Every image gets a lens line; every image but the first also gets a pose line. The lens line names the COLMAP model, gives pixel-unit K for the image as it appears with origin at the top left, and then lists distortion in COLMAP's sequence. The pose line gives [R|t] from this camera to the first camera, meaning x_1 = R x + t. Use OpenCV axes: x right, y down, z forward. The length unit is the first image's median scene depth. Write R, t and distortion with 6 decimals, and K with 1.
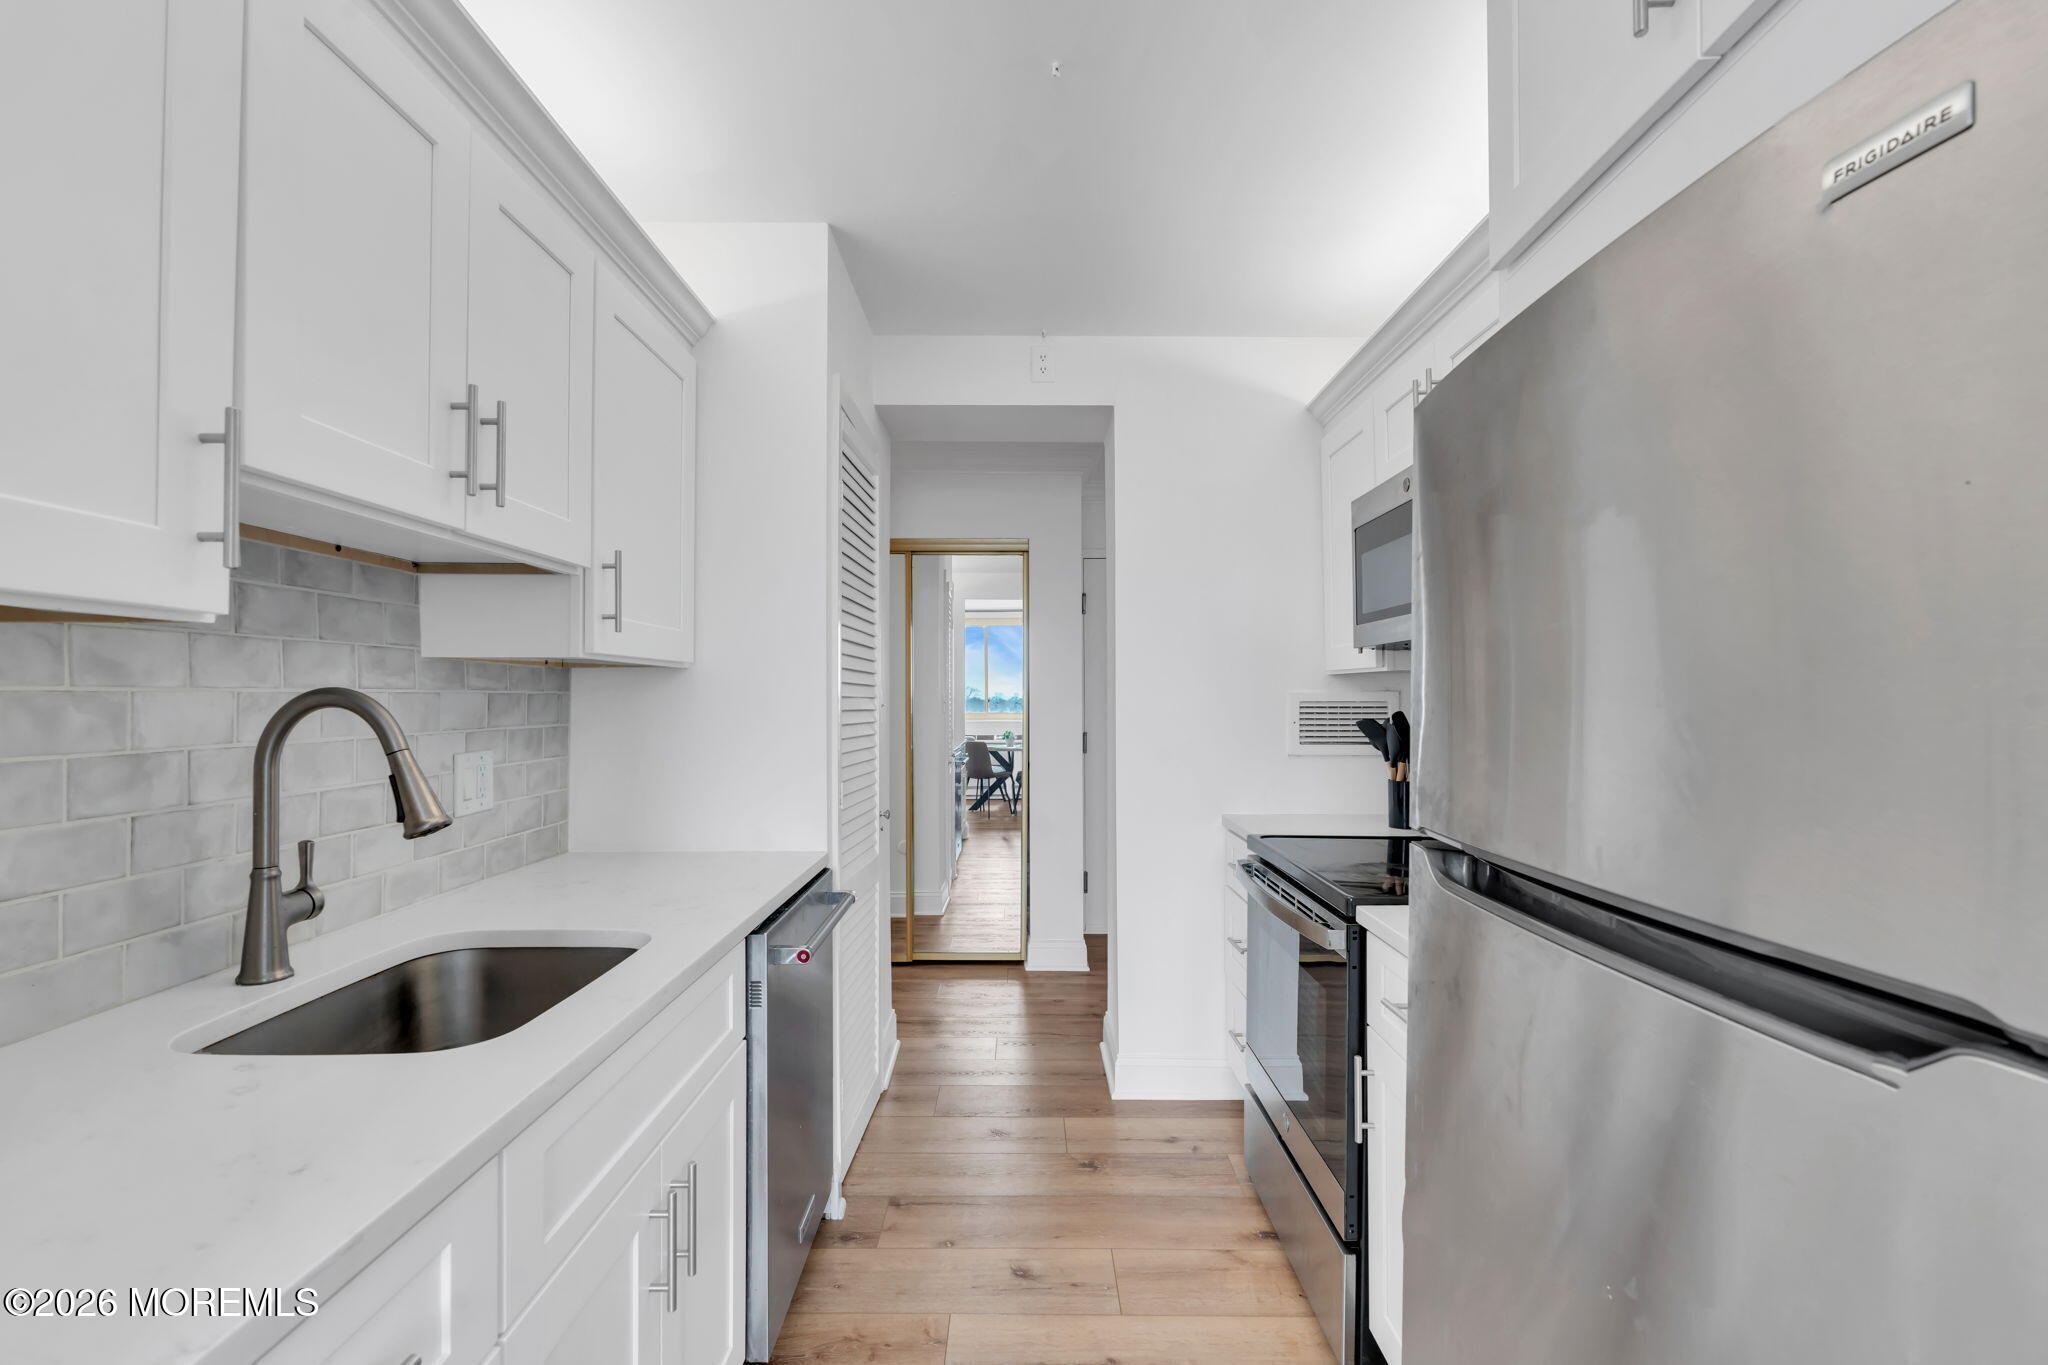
lens RADIAL K [[911.3, 0, 1024.6], [0, 911.3, 687.9], [0, 0, 1]] dist [-0.007385, 0.005227]
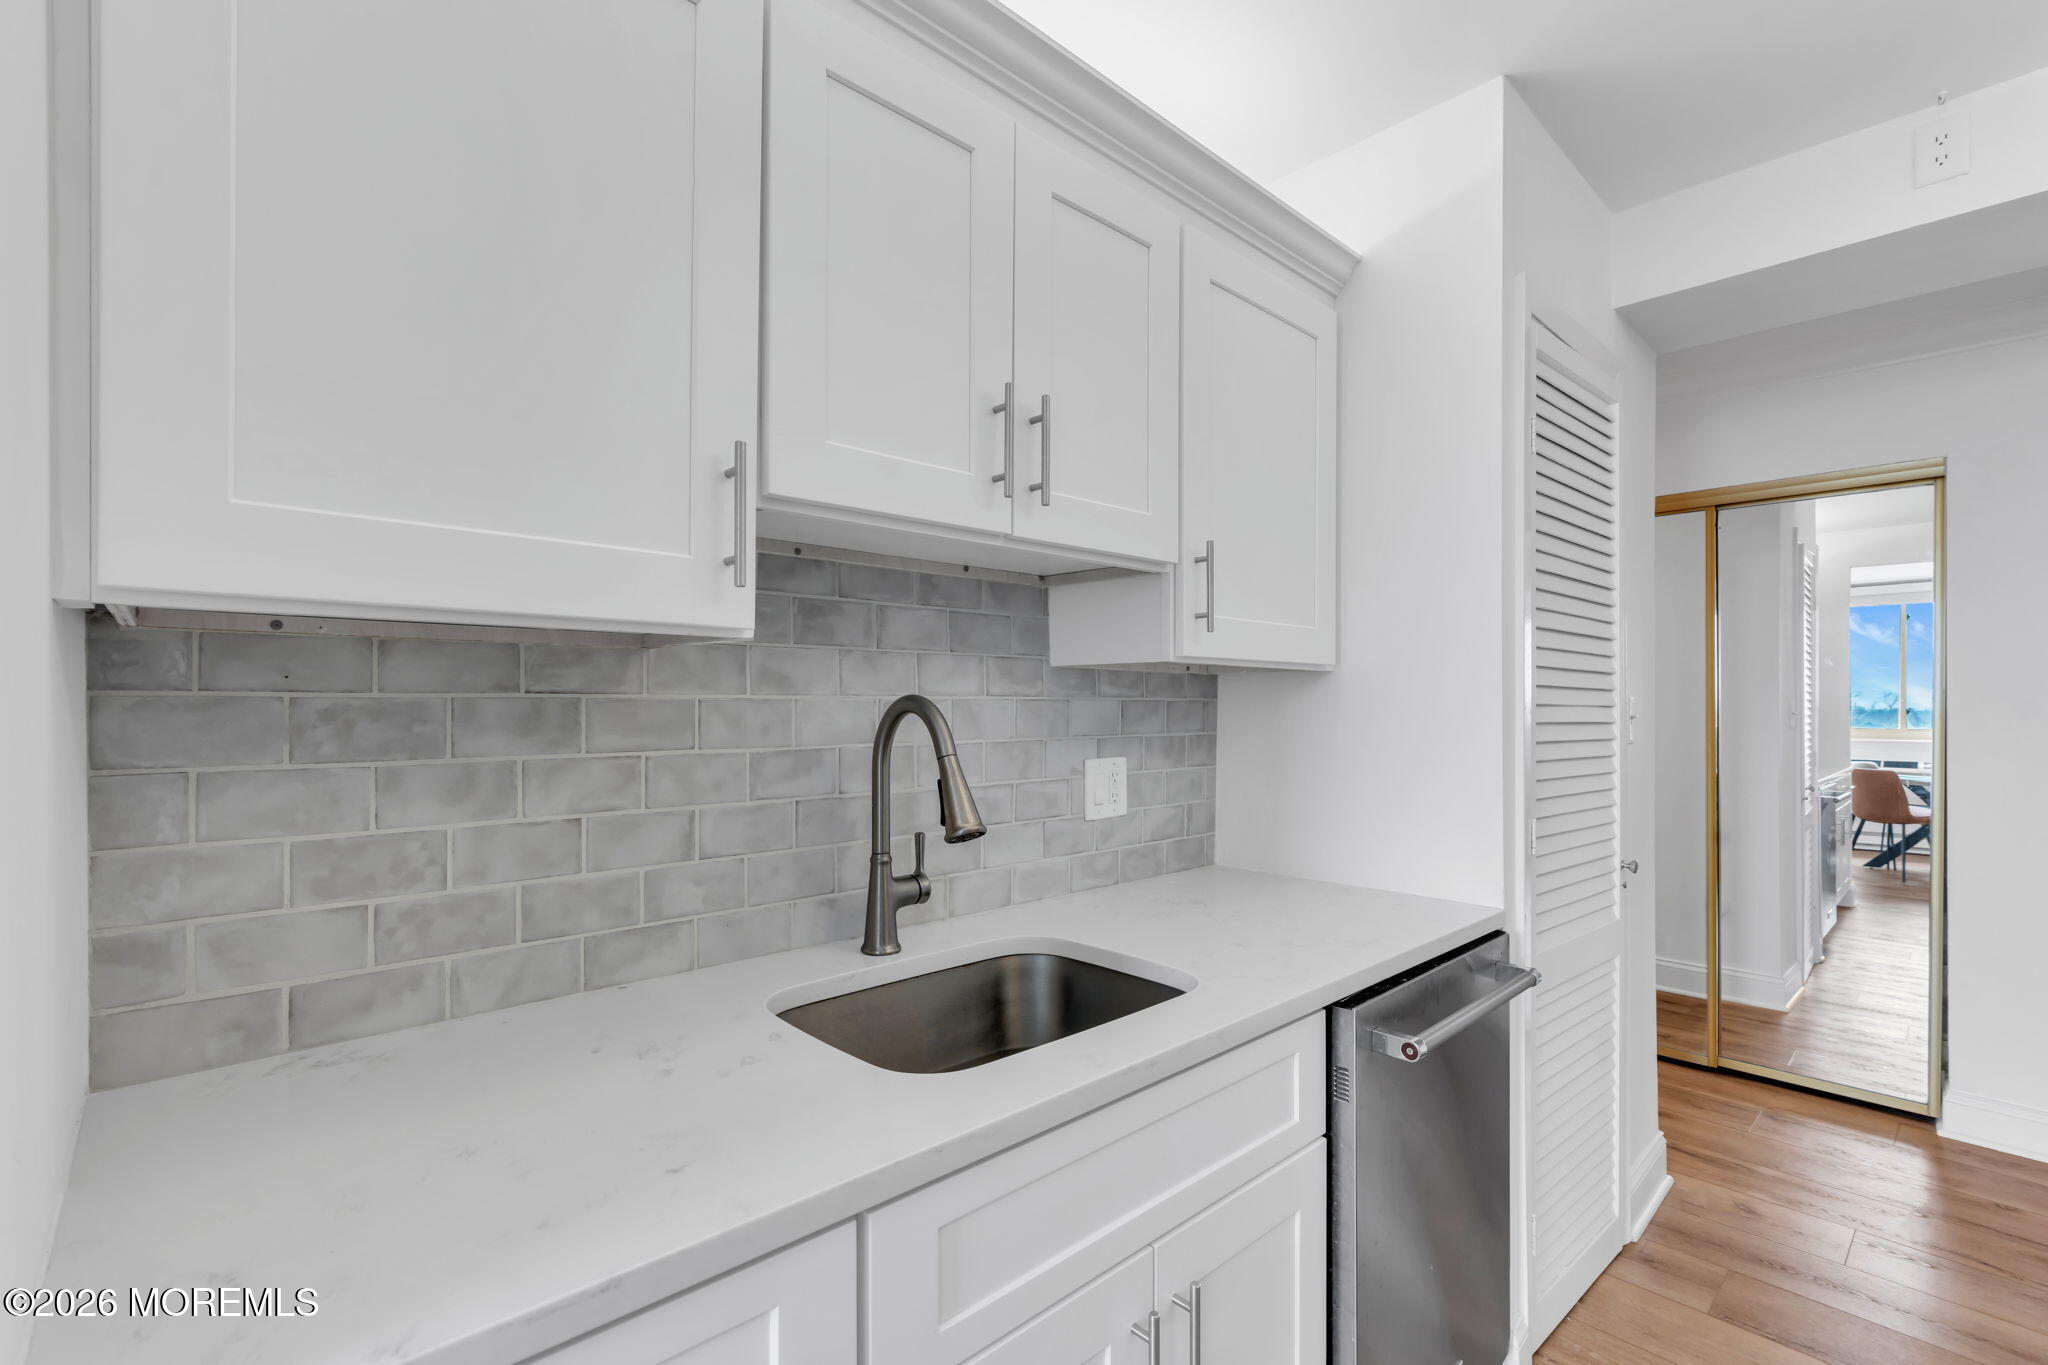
lens RADIAL K [[911.3, 0, 1025.3], [0, 911.3, 702.9], [0, 0, 1]] dist [-0.007385, 0.005227]
pose [[0.678632, 0.000051, -0.734478, 0.089951], [0.005374, 0.999973, 0.005034, 0.003122], [0.734458, -0.007364, 0.678614, 0.256032]]
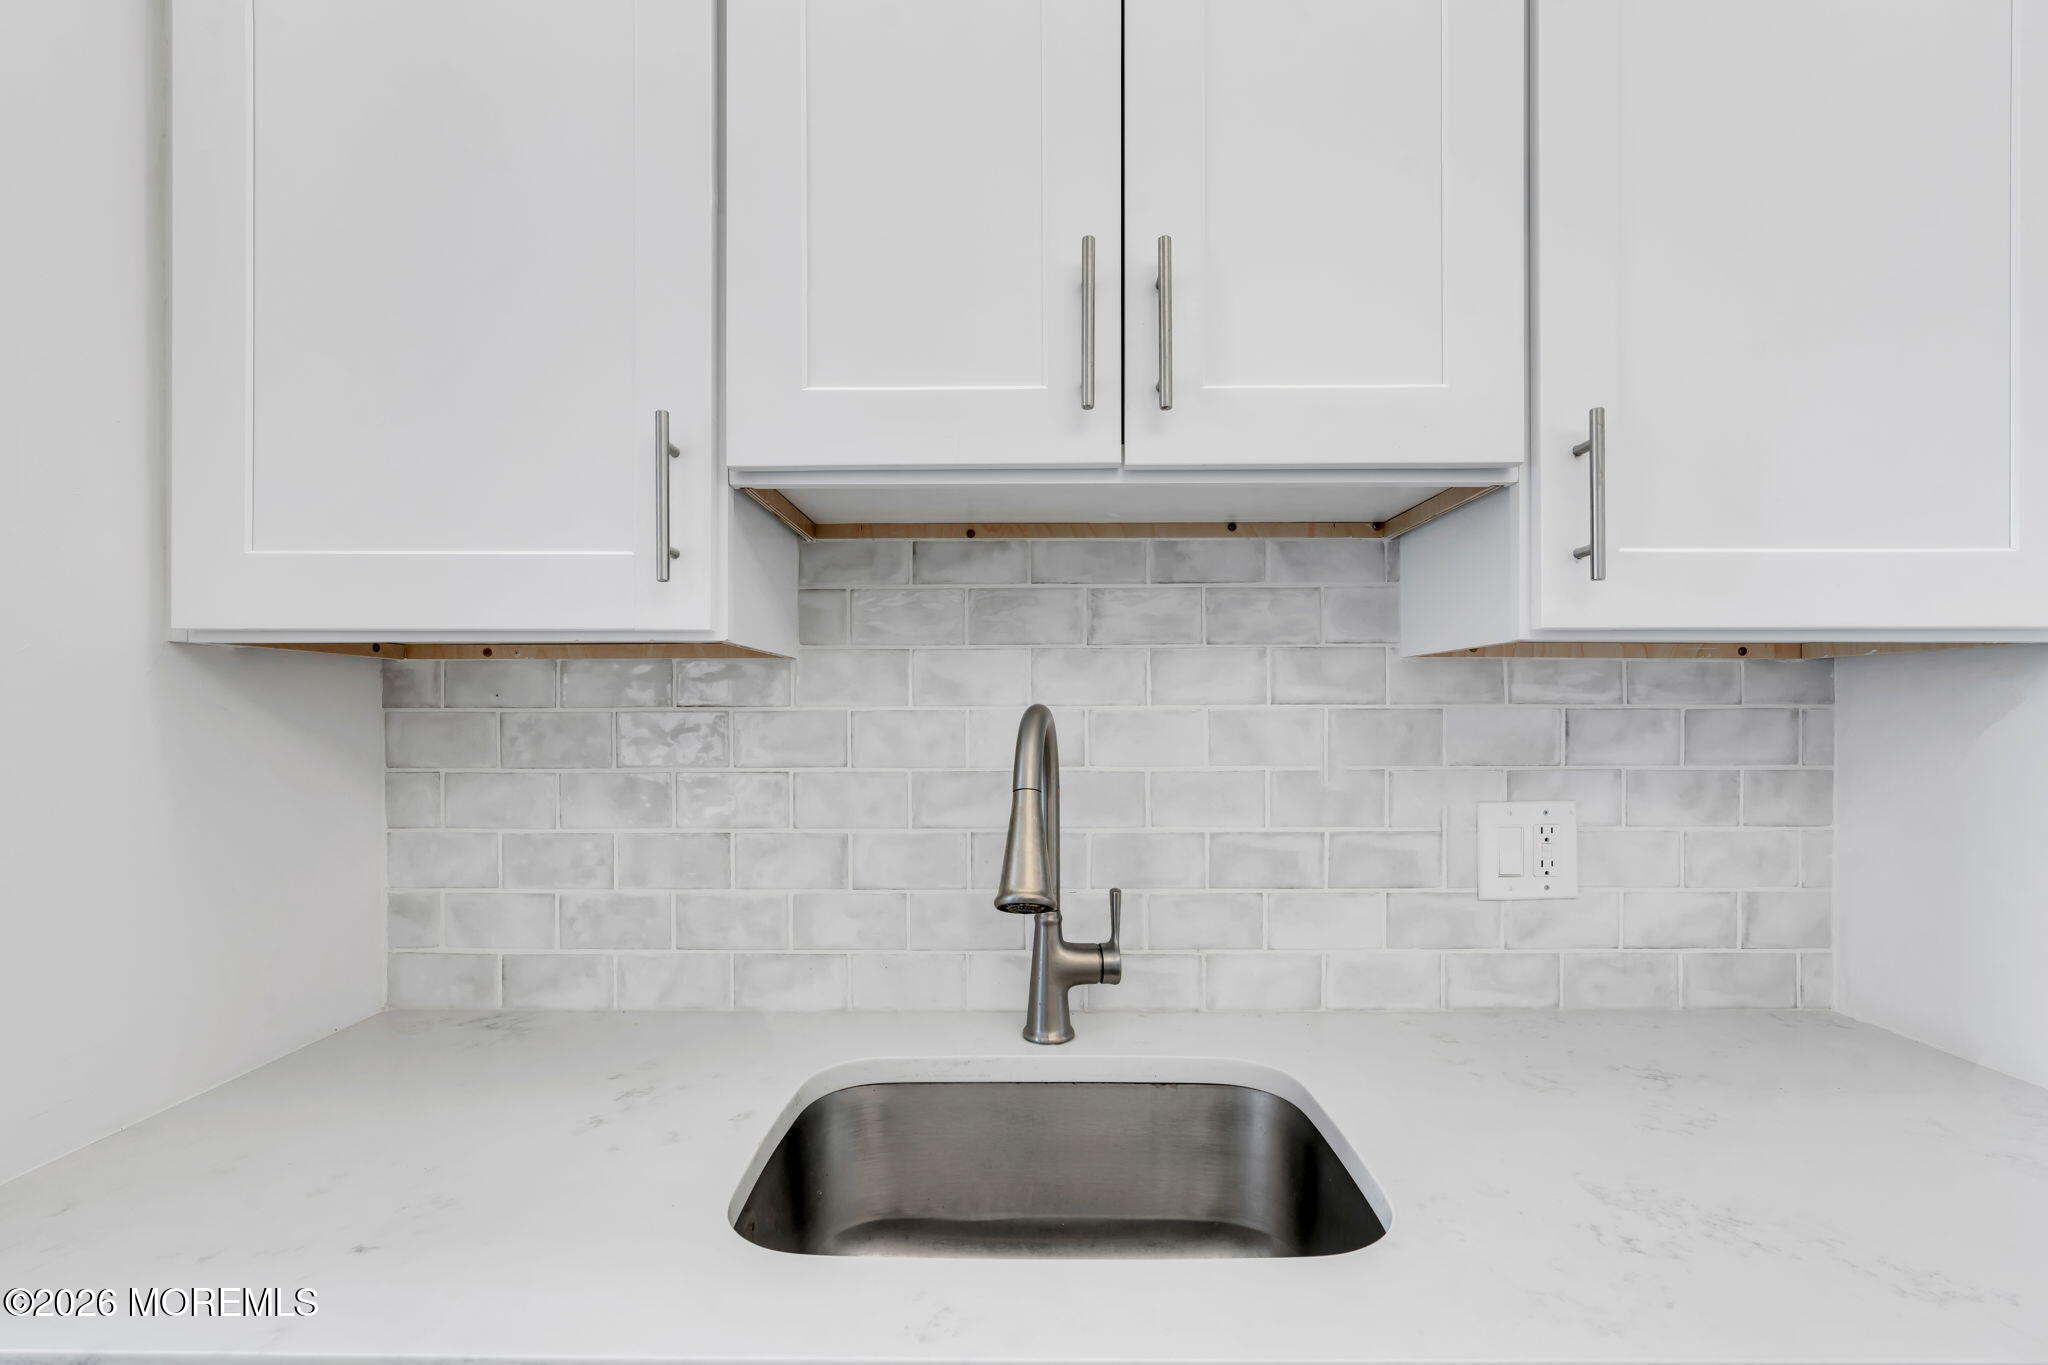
lens RADIAL K [[911.3, 0, 1033.5], [0, 911.3, 712.6], [0, 0, 1]] dist [-0.007385, 0.005227]
pose [[-0.015093, 0.004038, -0.999878, 0.032742], [0.011335, 0.999928, 0.003868, 0.002009], [0.999822, -0.011275, -0.015137, 0.712648]]
